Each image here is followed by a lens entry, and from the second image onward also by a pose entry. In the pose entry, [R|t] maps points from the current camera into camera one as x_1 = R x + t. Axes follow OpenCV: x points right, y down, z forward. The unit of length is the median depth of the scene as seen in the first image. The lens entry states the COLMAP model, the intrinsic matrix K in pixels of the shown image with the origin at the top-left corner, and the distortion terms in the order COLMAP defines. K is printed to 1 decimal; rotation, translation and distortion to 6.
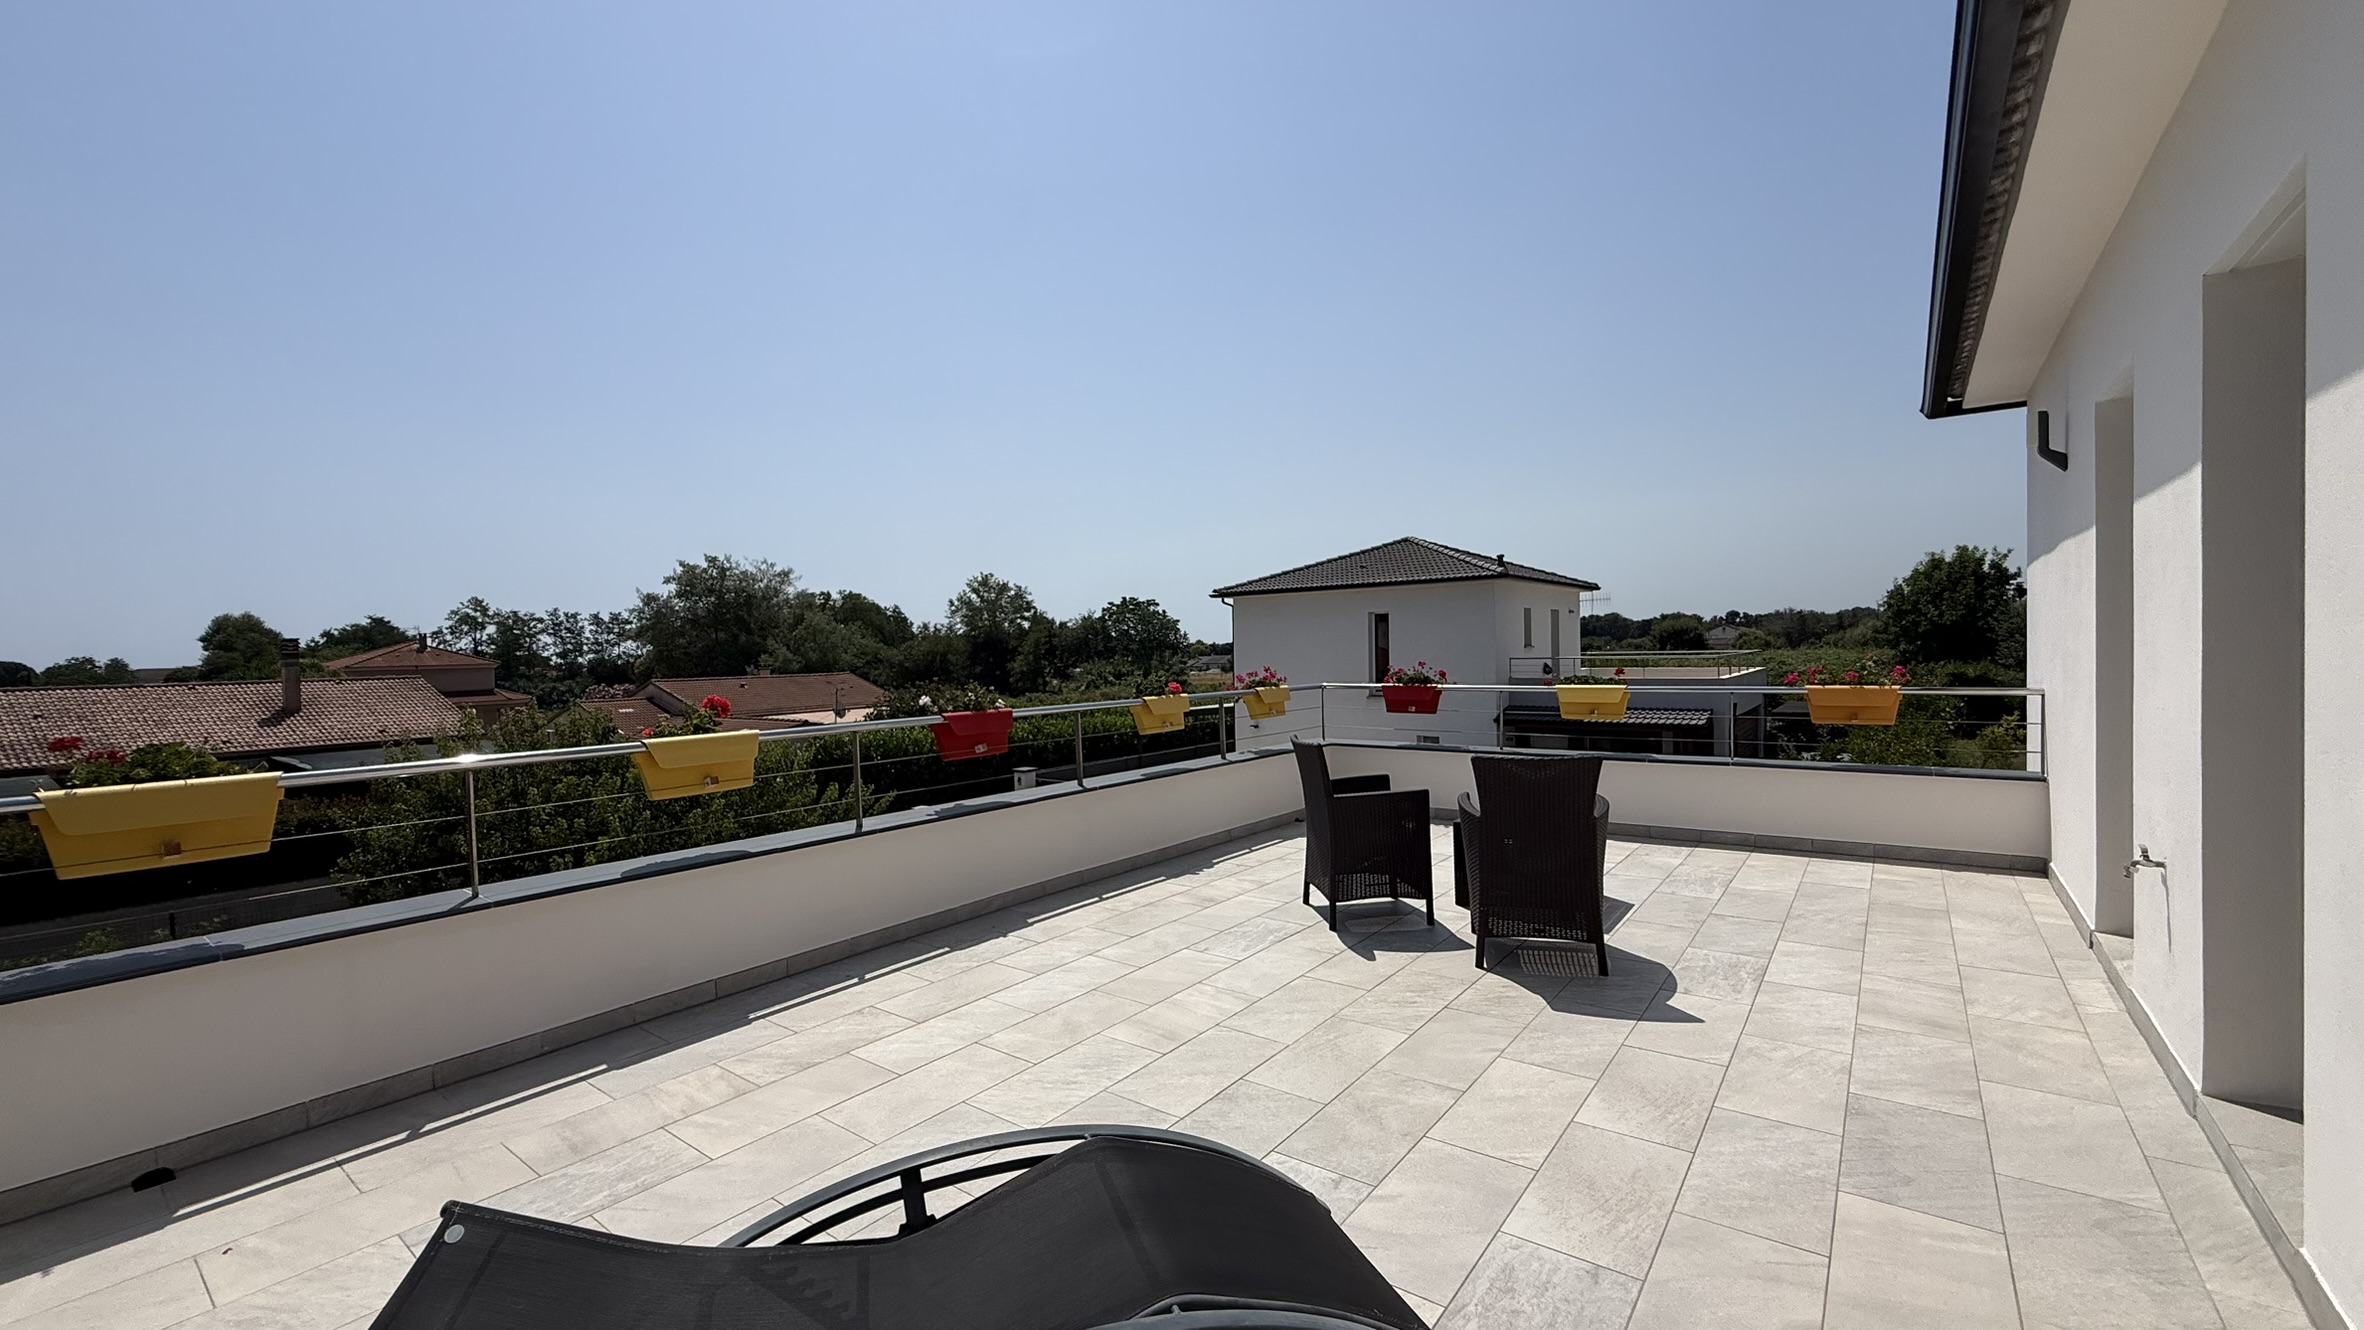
lens RADIAL K [[940.8, 0, 1171.0], [0, 940.8, 668.1], [0, 0, 1]] dist [0.001621, -0.000291]
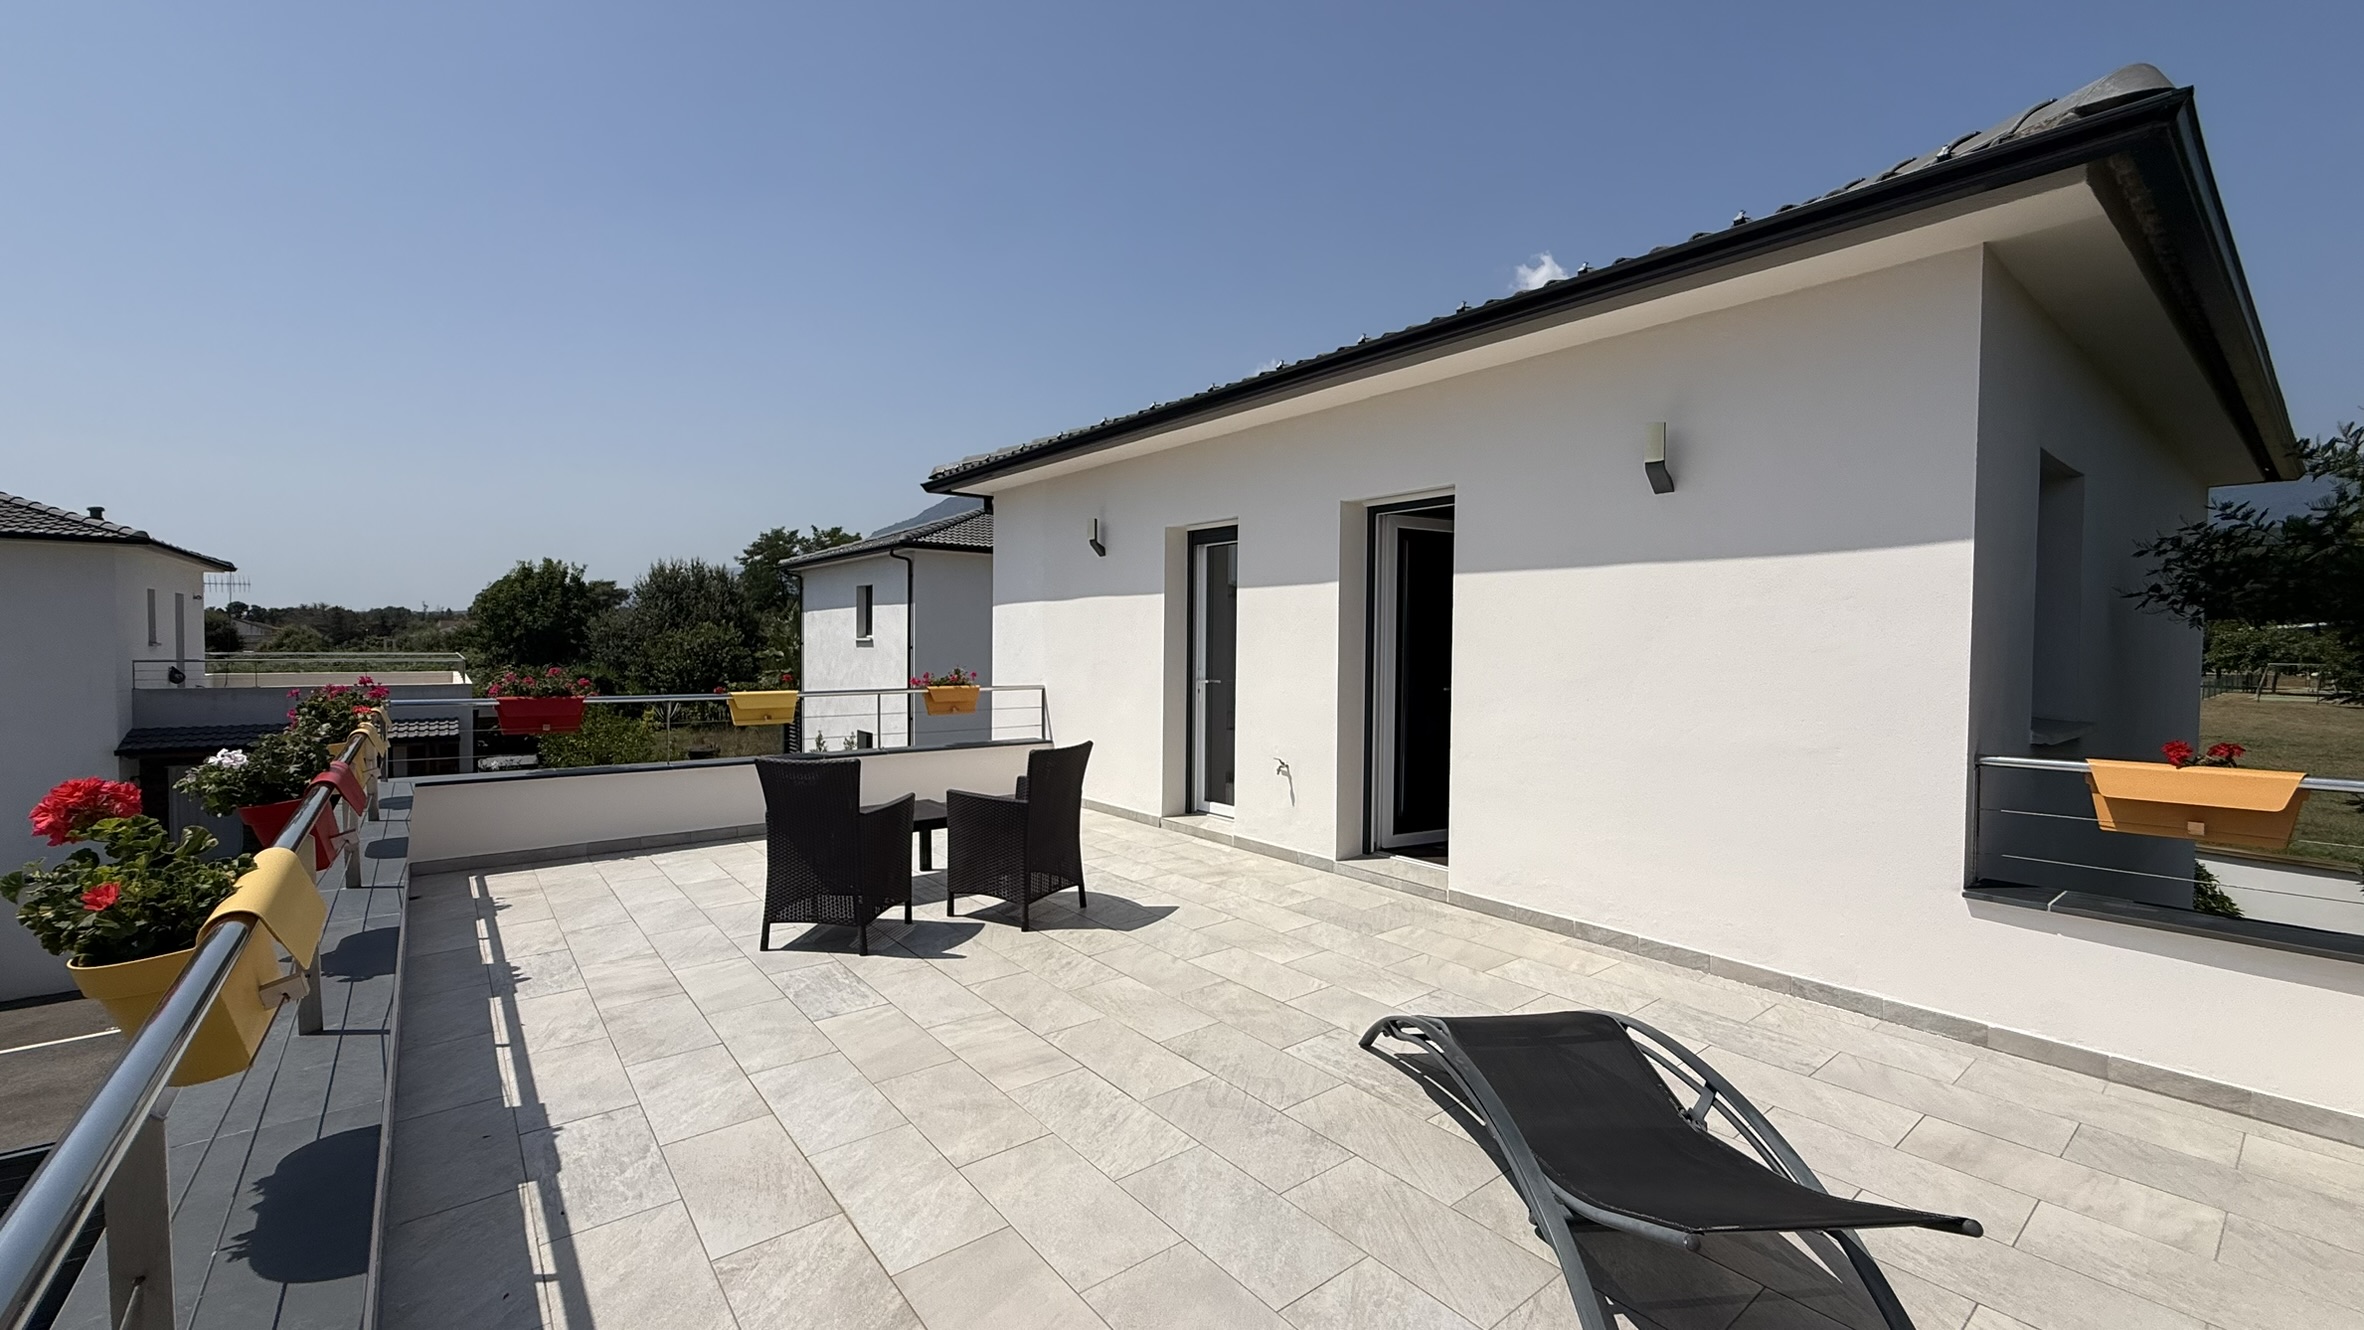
lens RADIAL K [[940.8, 0, 1178.2], [0, 940.8, 674.6], [0, 0, 1]] dist [0.001621, -0.000291]
pose [[0.235459, -0.009607, 0.971837, -0.727854], [0.005424, 0.999949, 0.008571, -0.011217], [-0.971869, 0.003253, 0.235499, 0.509705]]
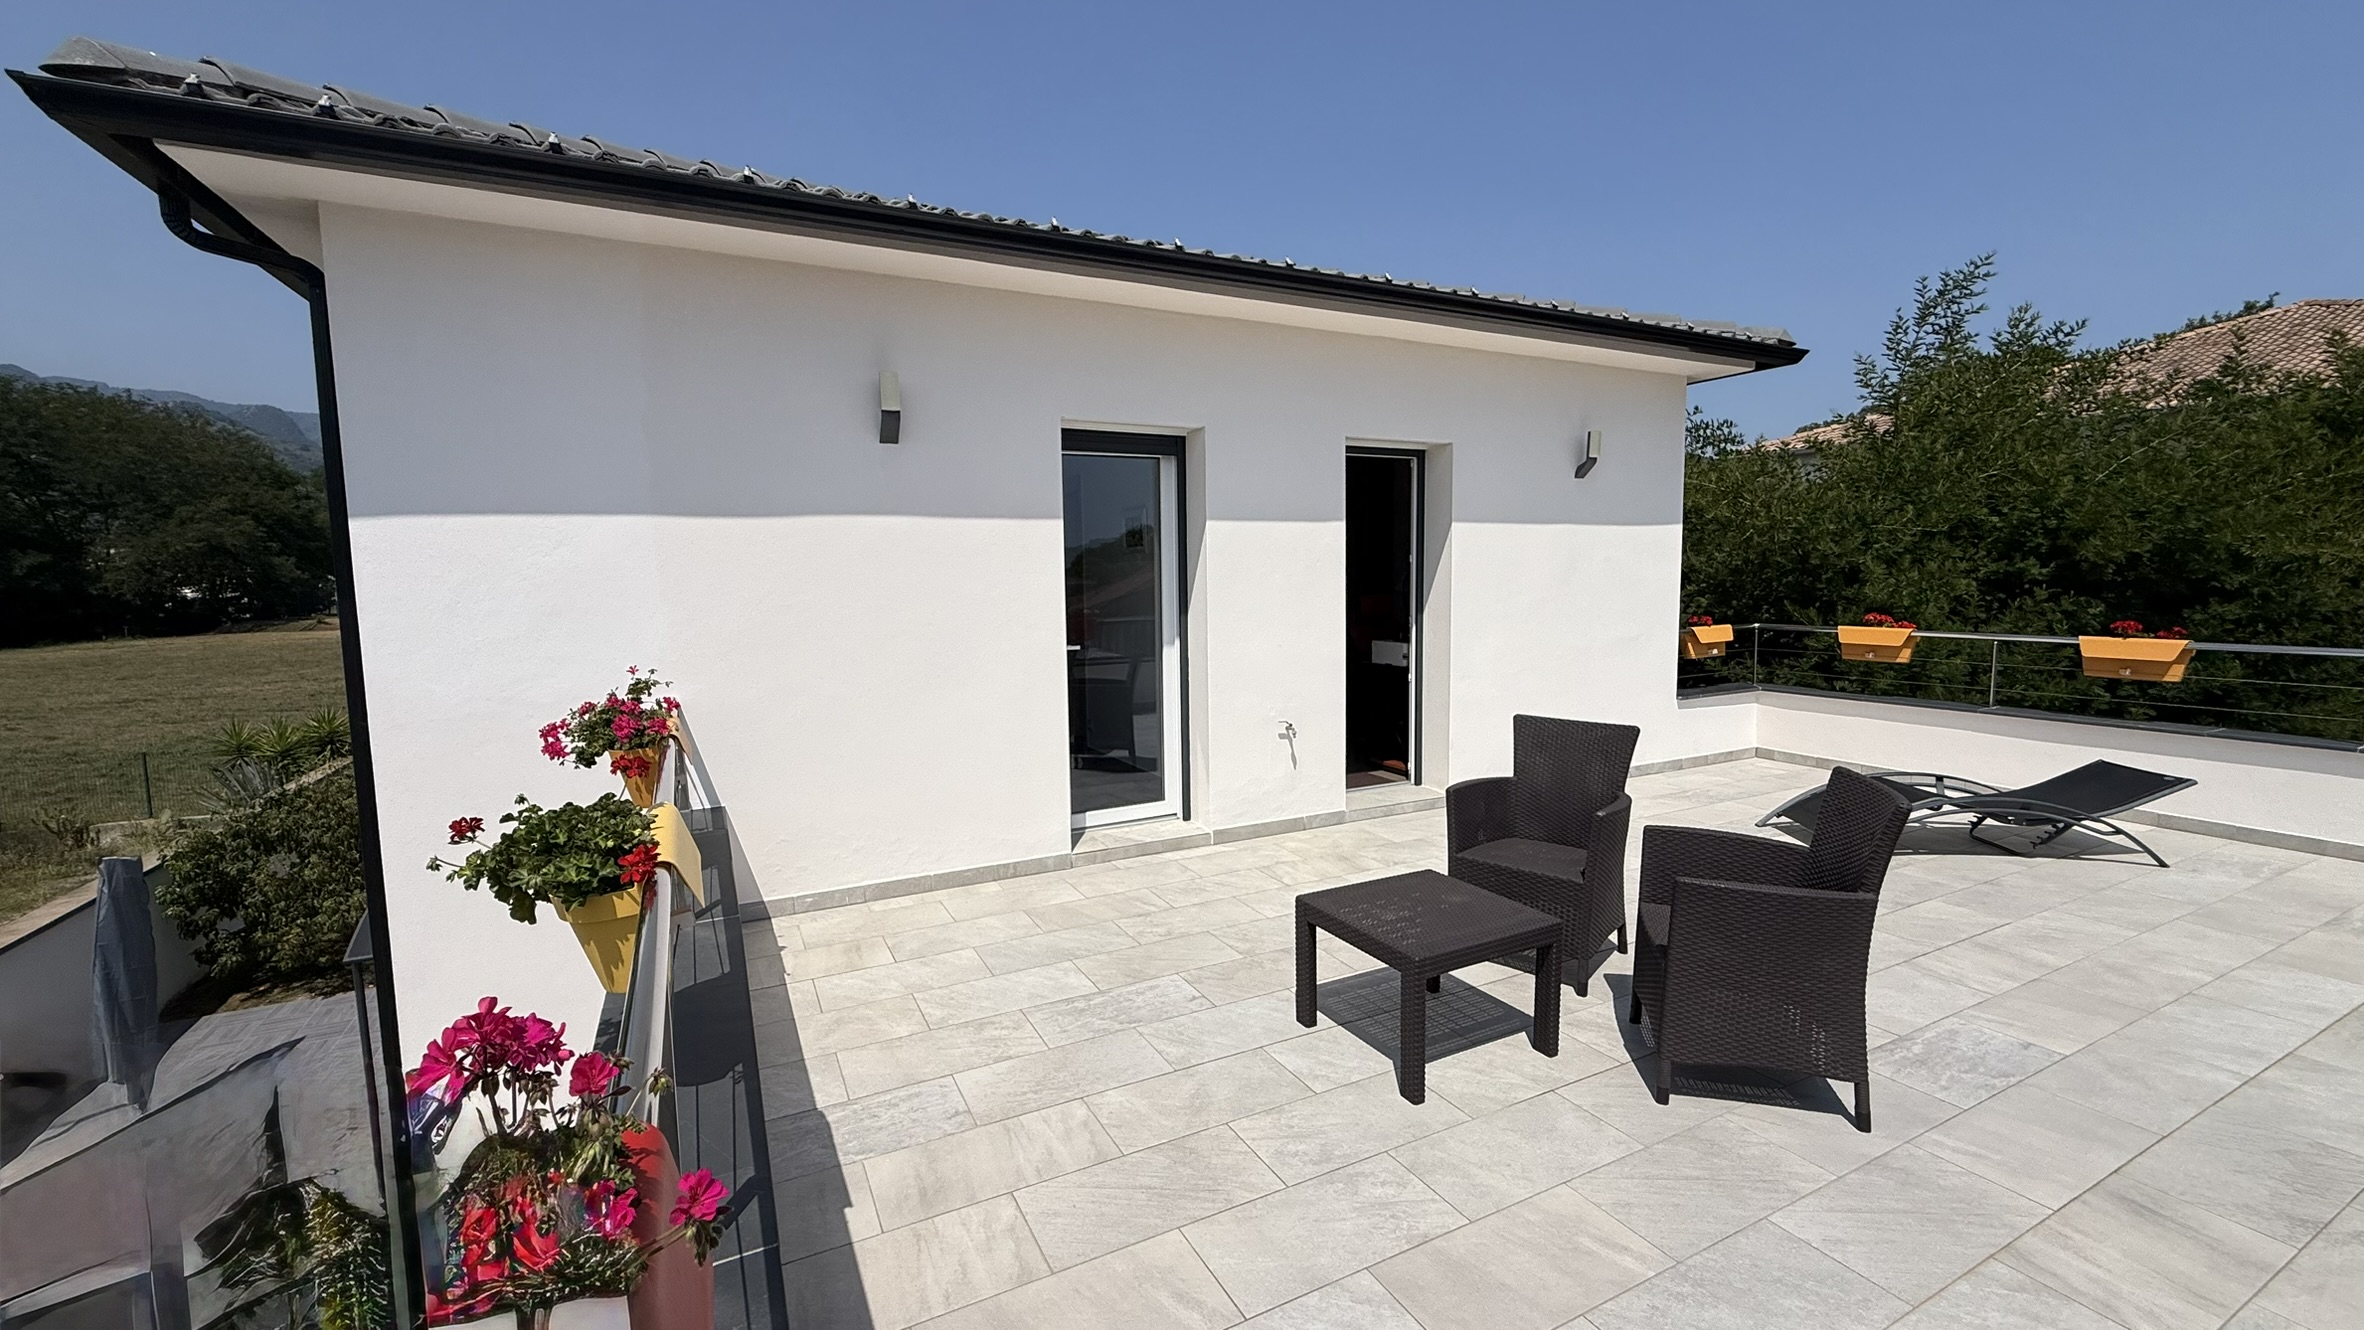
lens RADIAL K [[940.8, 0, 1173.9], [0, 940.8, 655.6], [0, 0, 1]] dist [0.001621, -0.000291]
pose [[-0.904256, 0.001809, 0.426986, 0.313894], [0.045219, 0.994773, 0.091548, -0.079128], [-0.424589, 0.102091, -0.899612, 1.903860]]
